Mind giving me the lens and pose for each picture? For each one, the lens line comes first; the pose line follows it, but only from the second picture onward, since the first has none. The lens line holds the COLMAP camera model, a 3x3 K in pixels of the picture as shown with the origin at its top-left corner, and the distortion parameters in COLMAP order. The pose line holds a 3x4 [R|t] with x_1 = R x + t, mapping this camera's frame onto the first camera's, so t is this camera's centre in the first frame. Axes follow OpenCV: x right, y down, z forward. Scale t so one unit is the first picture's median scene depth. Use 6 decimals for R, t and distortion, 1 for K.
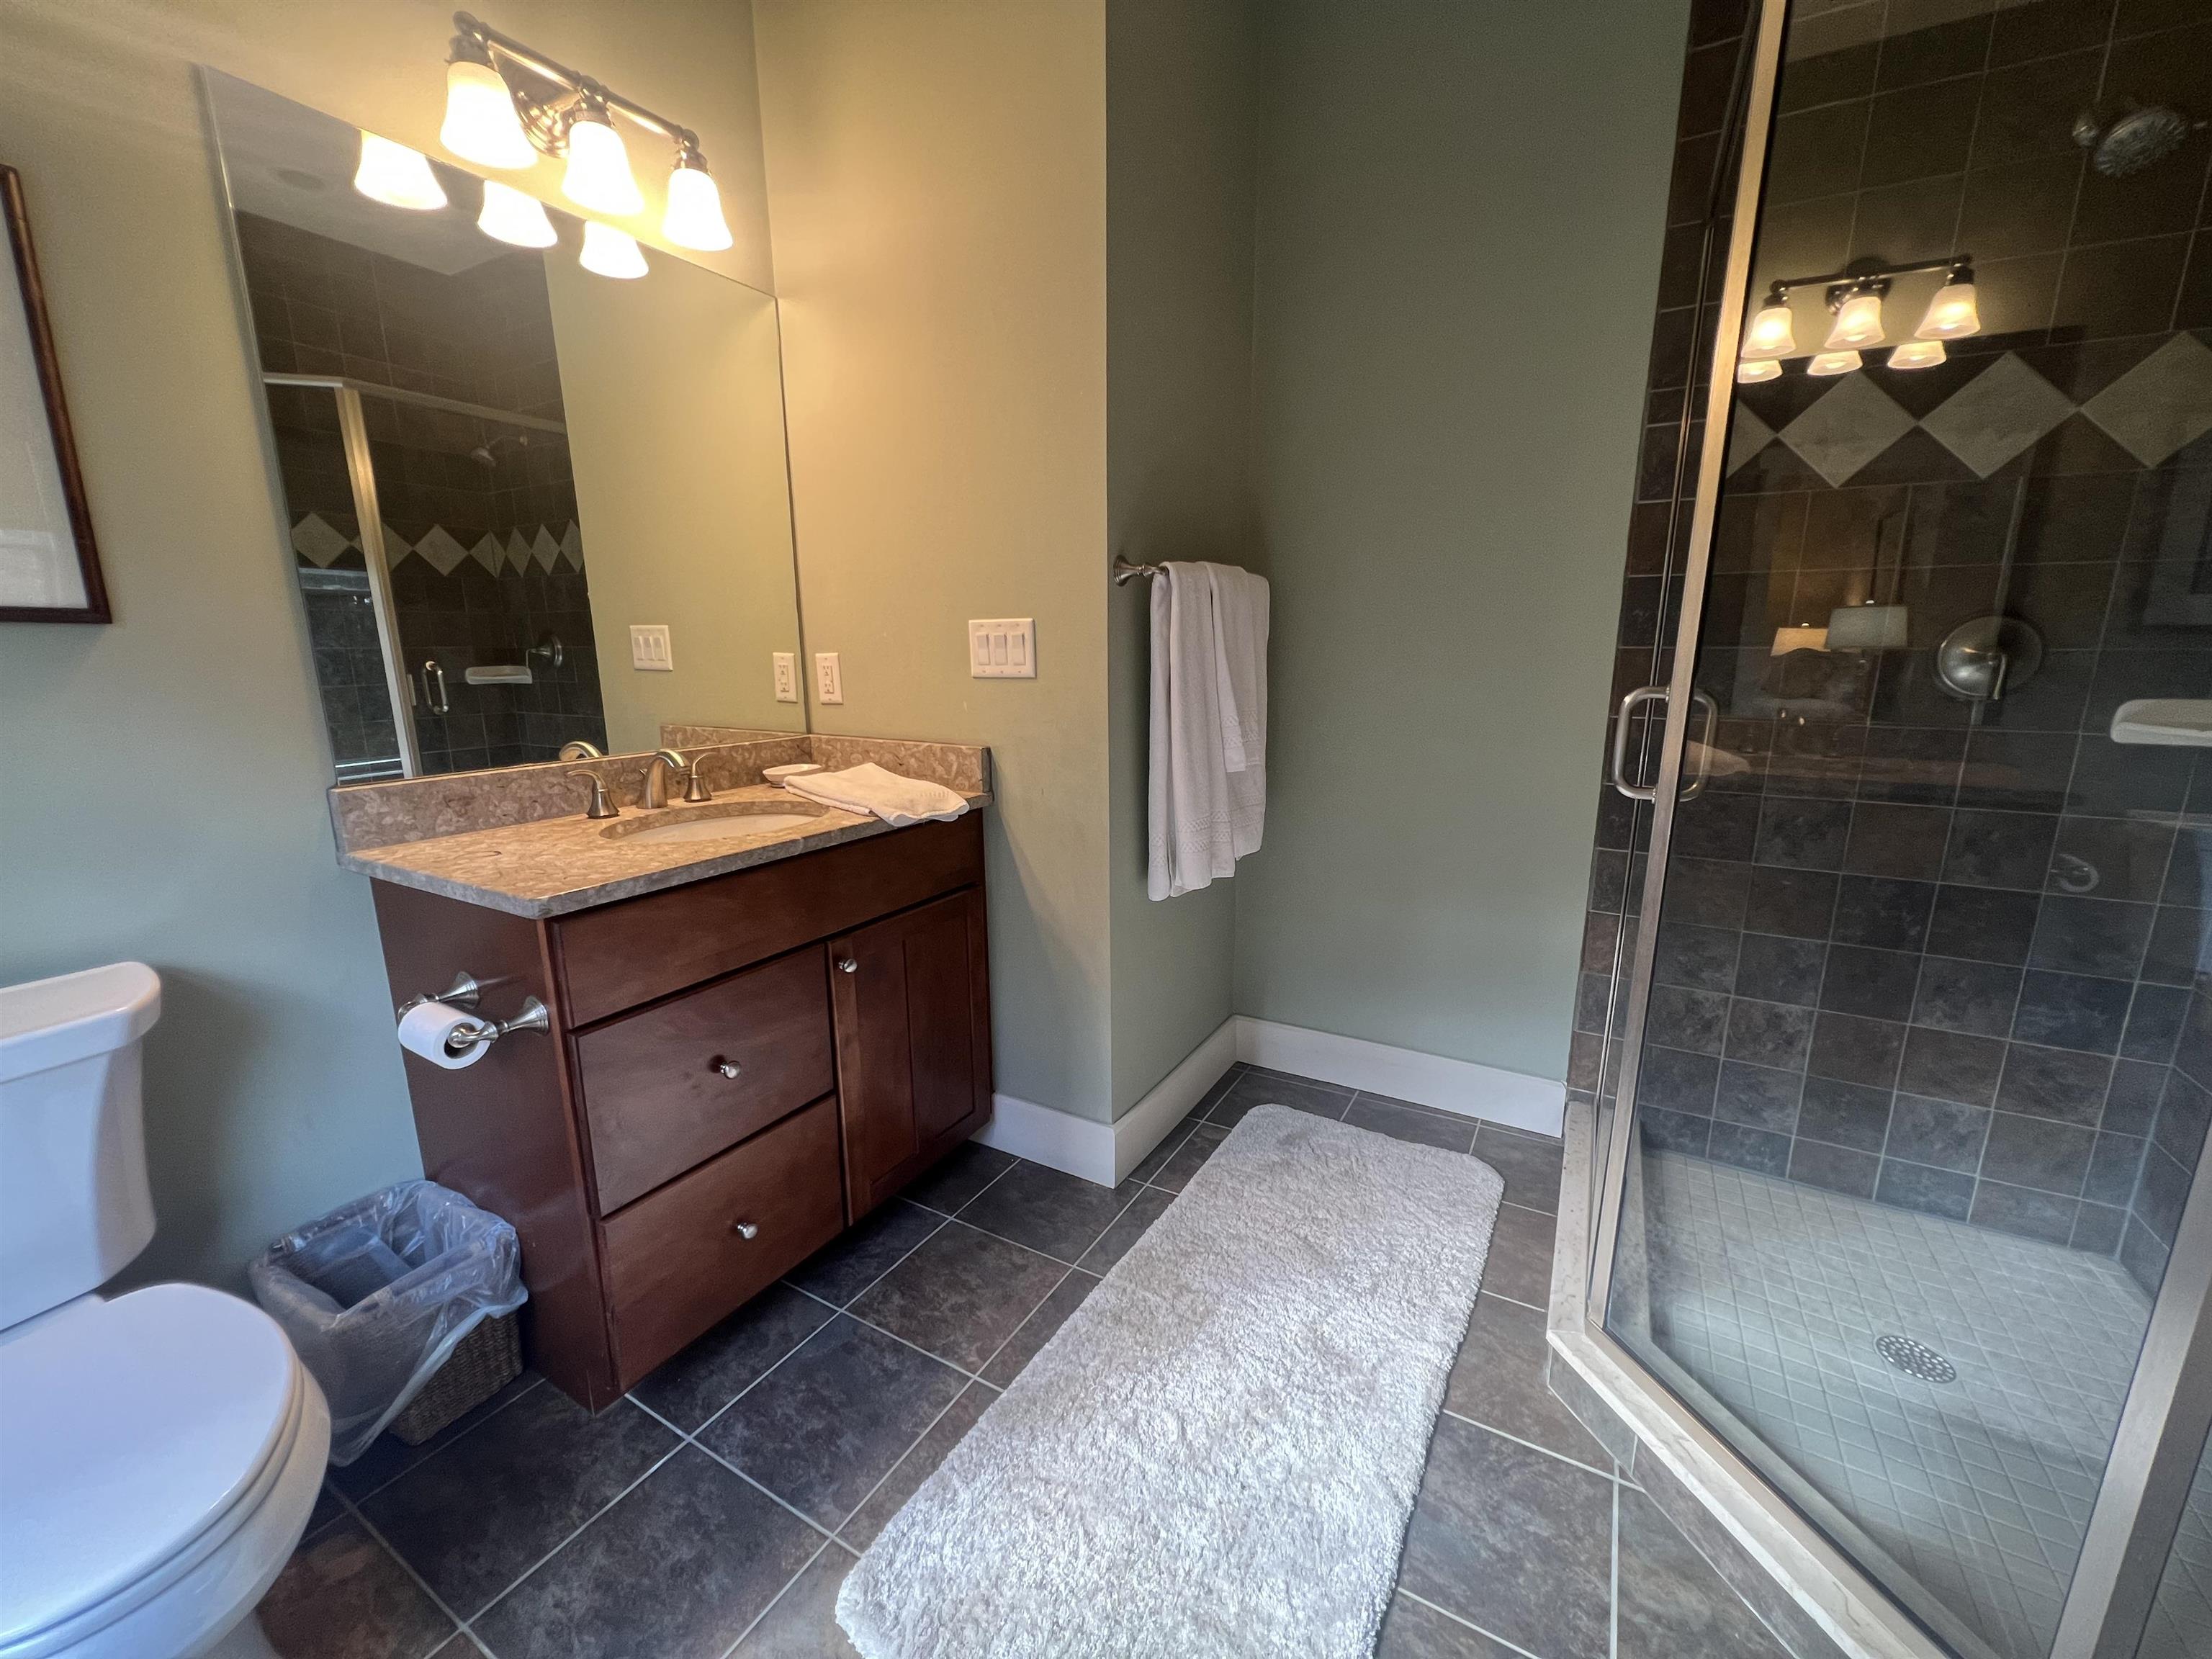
lens RADIAL K [[880.8, 0, 1100.8], [0, 880.8, 837.7], [0, 0, 1]] dist [-0.003185, 0.000697]
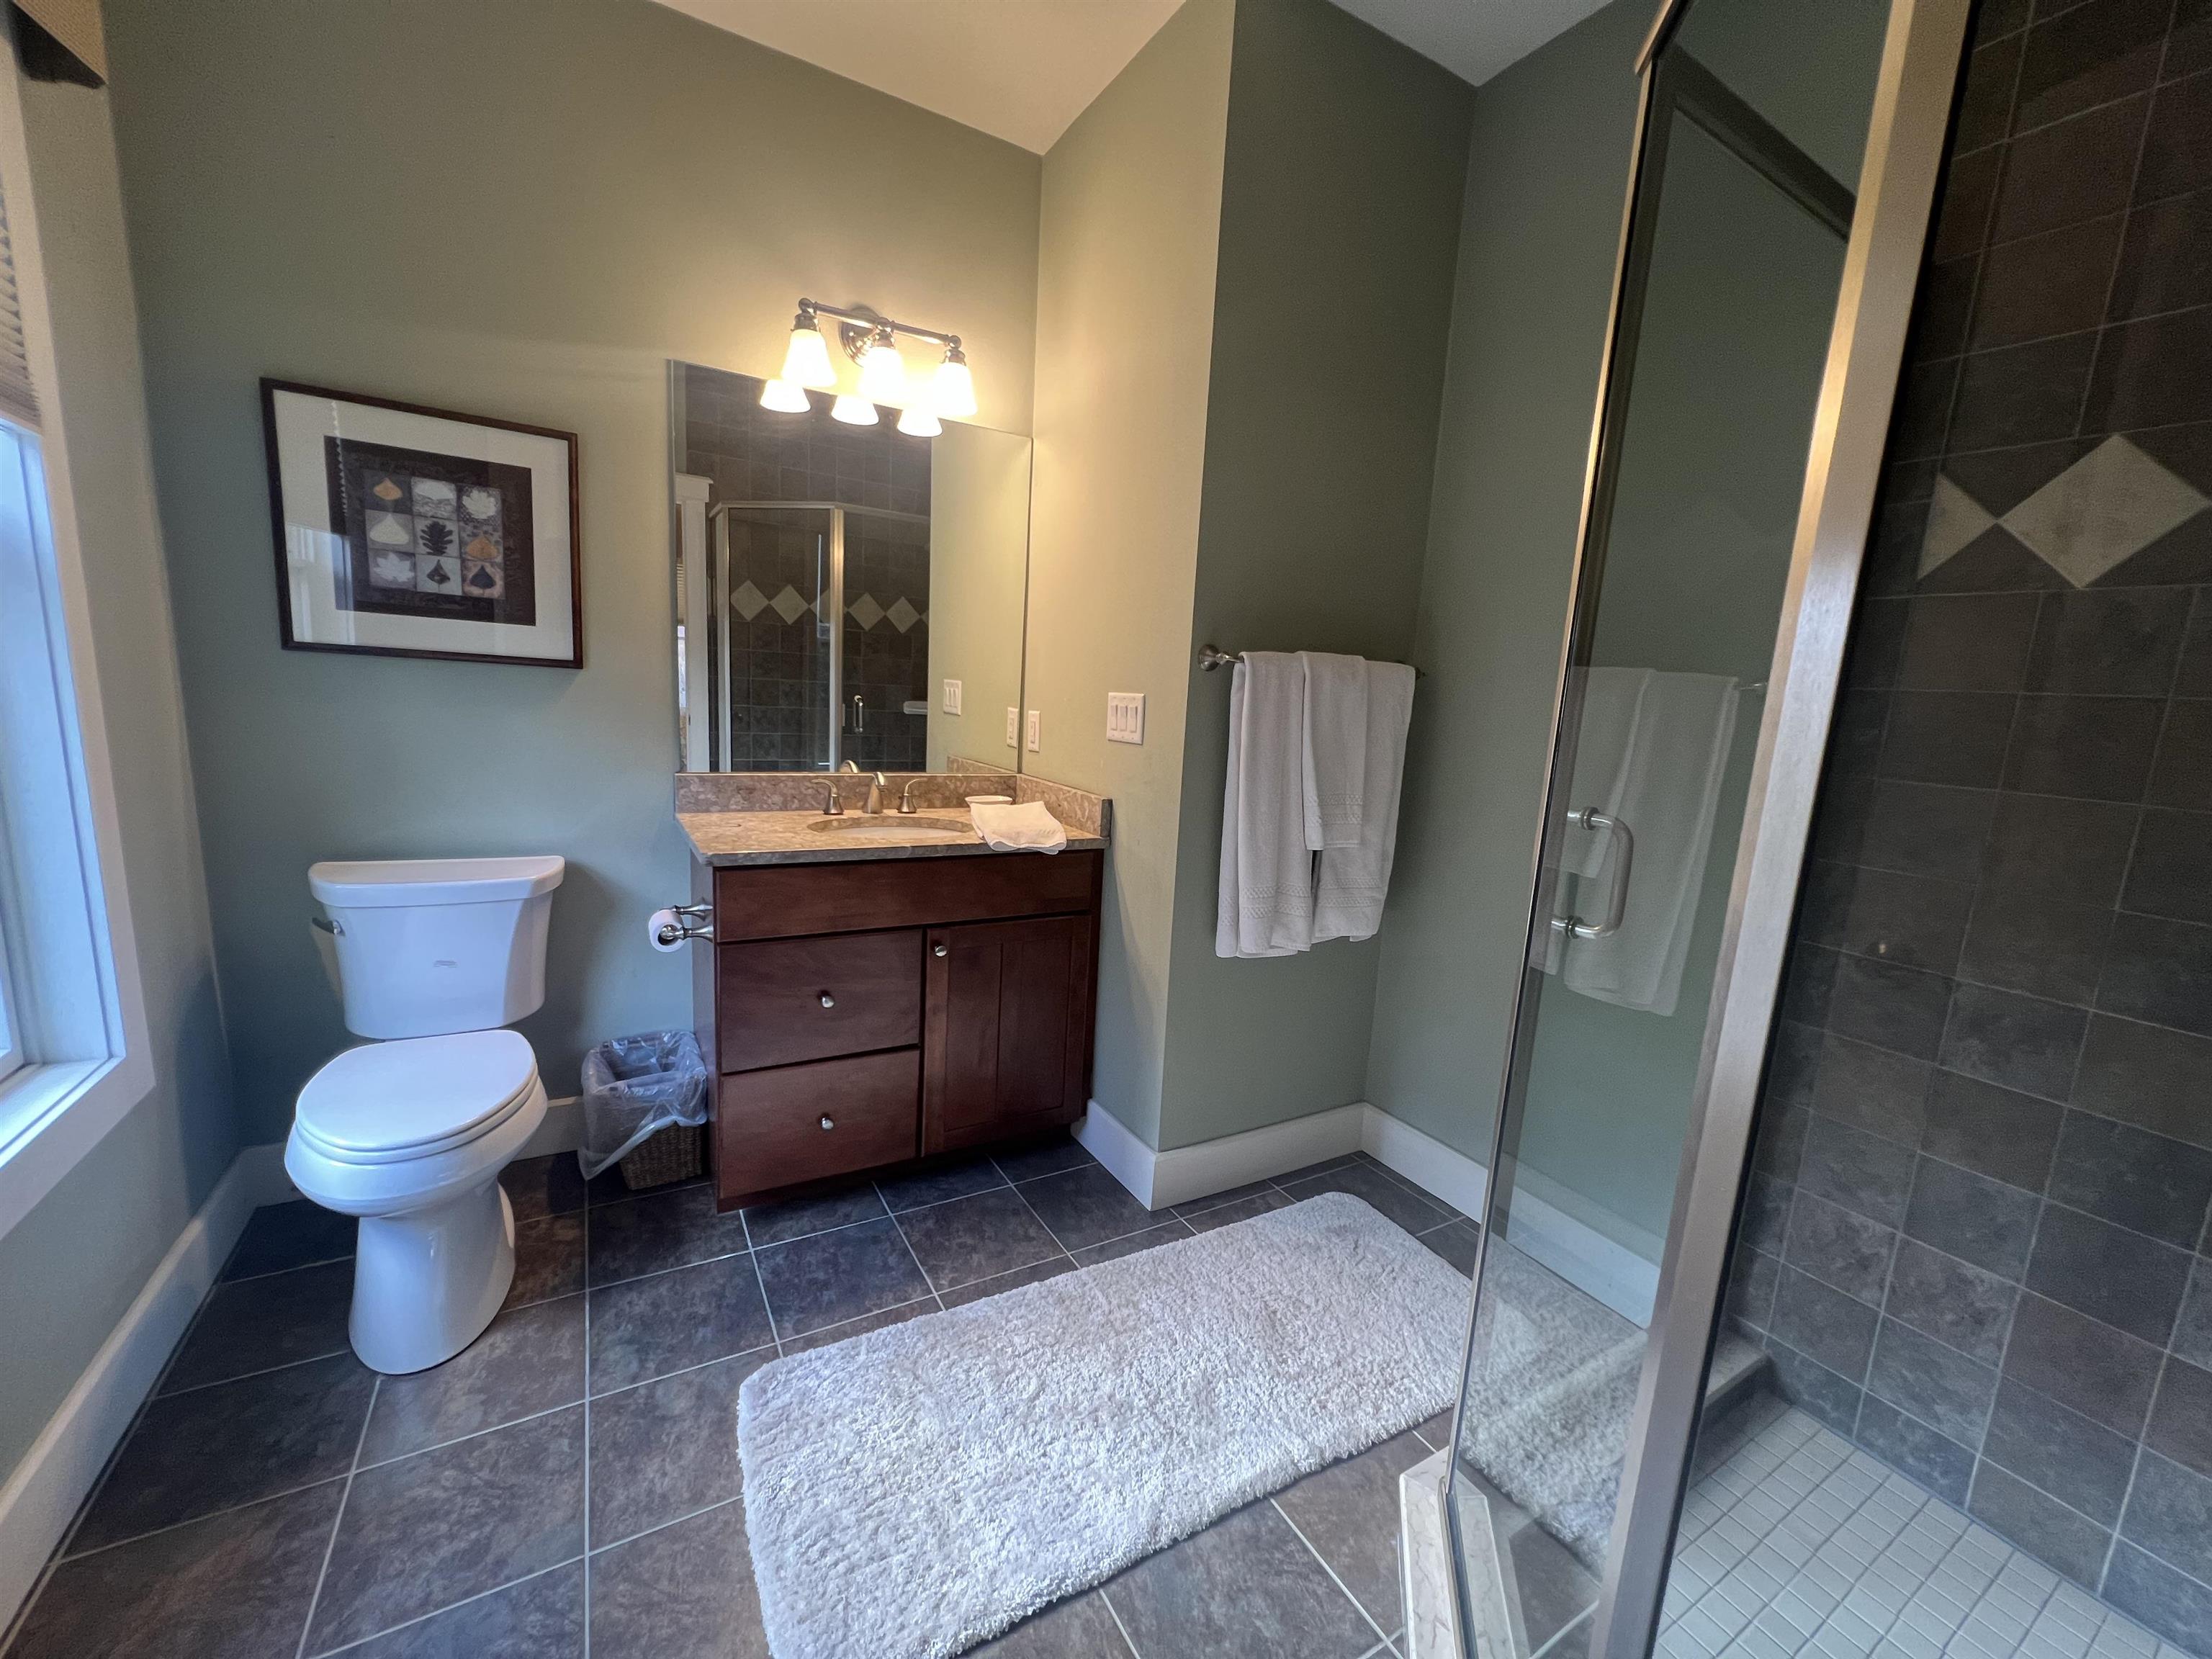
lens RADIAL K [[880.8, 0, 1107.4], [0, 880.8, 837.3], [0, 0, 1]] dist [-0.003185, 0.000697]
pose [[0.866157, 0.137906, -0.480368, 0.577946], [-0.167076, 0.985775, -0.018256, -0.040136], [0.471017, 0.096070, 0.876877, -0.036283]]
